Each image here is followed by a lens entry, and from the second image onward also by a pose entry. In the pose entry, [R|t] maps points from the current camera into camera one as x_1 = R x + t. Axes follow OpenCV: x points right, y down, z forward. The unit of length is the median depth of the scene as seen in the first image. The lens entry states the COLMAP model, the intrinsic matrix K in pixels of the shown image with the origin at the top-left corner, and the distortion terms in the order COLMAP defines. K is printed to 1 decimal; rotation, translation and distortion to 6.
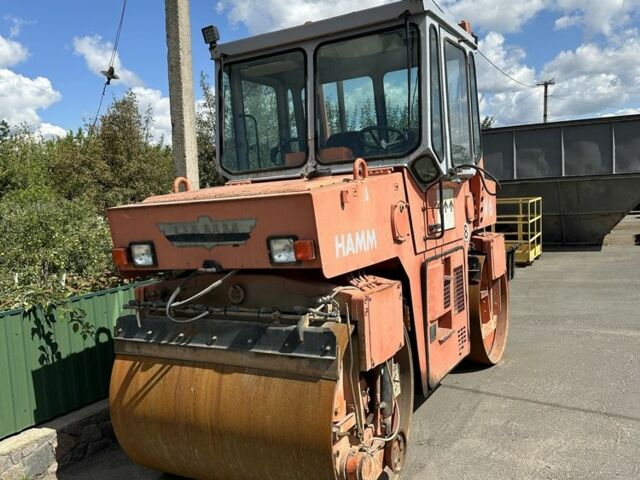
lens RADIAL K [[599.0, 0, 313.7], [0, 599.0, 238.1], [0, 0, 1]] dist [0.030865, 0.000000]
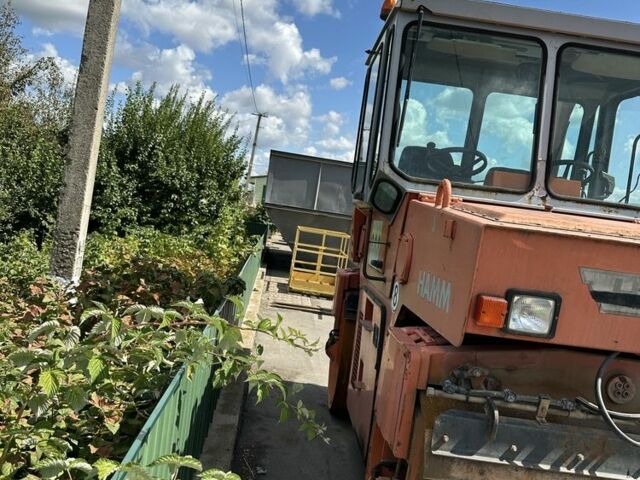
lens RADIAL K [[599.0, 0, 330.3], [0, 599.0, 254.8], [0, 0, 1]] dist [0.030865, 0.000000]
pose [[0.827746, 0.145219, 0.541985, -0.622388], [-0.152712, 0.987771, -0.031433, 0.015028], [-0.539922, -0.056749, 0.839800, 0.505307]]
